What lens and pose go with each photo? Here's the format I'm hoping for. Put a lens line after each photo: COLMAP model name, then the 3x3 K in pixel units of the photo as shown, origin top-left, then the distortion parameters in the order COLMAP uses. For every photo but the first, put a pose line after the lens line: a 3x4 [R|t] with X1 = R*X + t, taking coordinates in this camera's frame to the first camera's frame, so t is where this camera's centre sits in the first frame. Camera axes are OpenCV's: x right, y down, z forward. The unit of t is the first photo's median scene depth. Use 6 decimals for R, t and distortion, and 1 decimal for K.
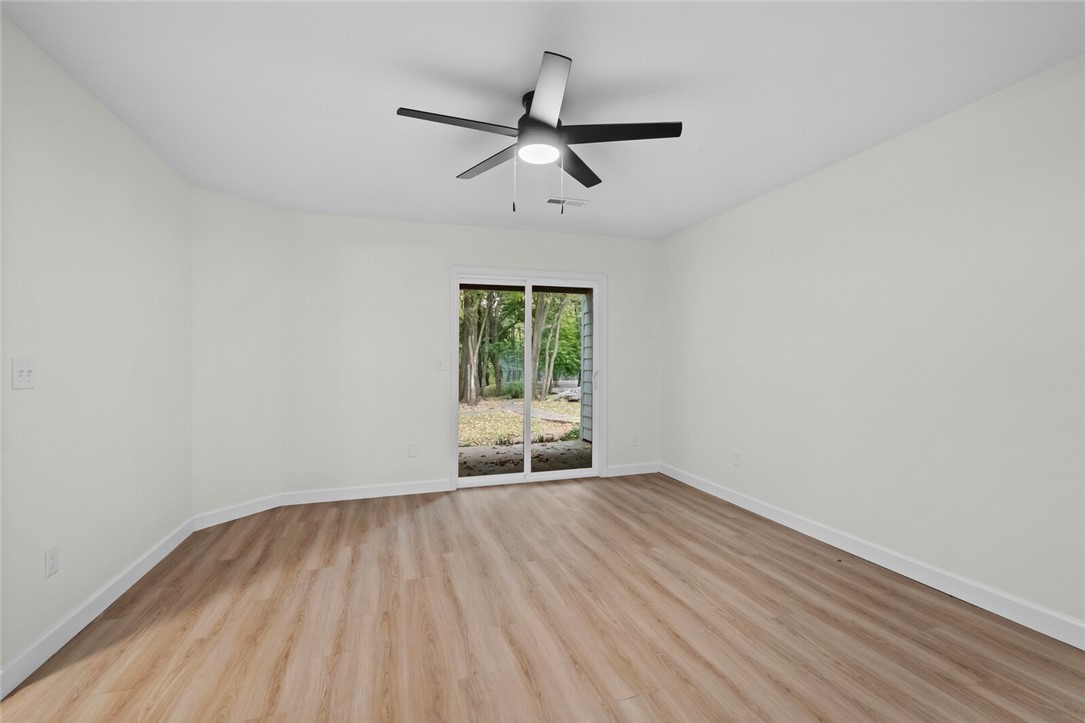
lens RADIAL K [[466.8, 0, 540.7], [0, 466.8, 359.4], [0, 0, 1]] dist [-0.005073, -0.001003]
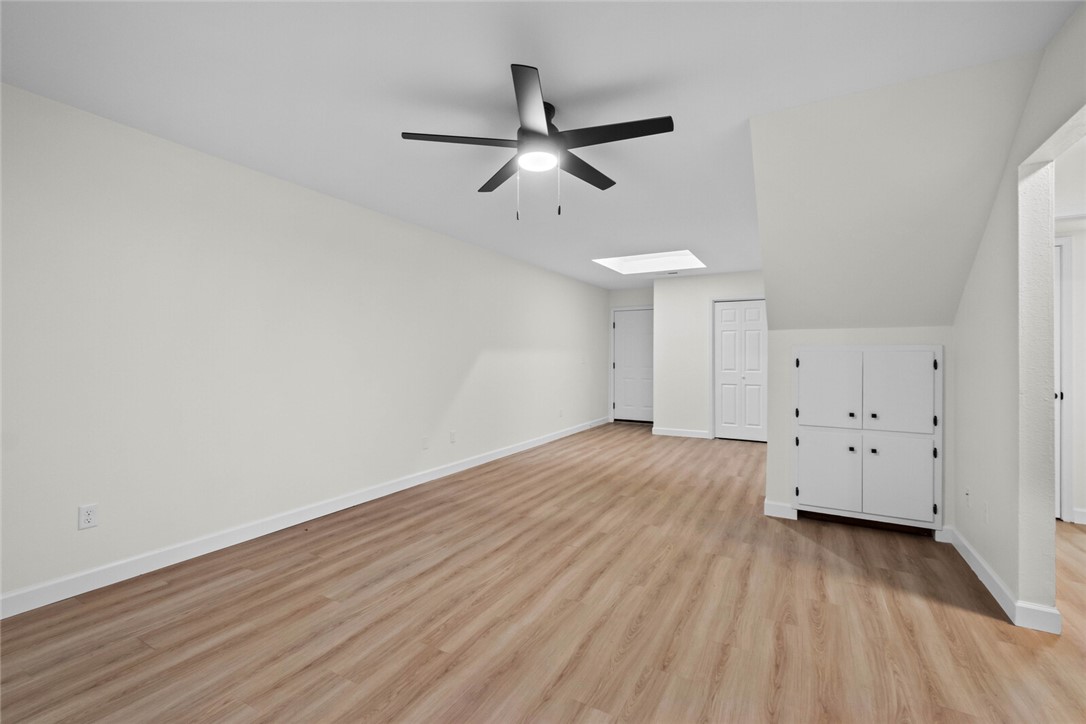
lens RADIAL K [[467.2, 0, 540.5], [0, 467.2, 360.8], [0, 0, 1]] dist [-0.005073, -0.001003]
pose [[-0.673462, 0.000271, 0.739222, -0.747011], [0.002577, 0.999995, 0.001981, 0.005710], [-0.739217, 0.003239, -0.673459, 1.614778]]
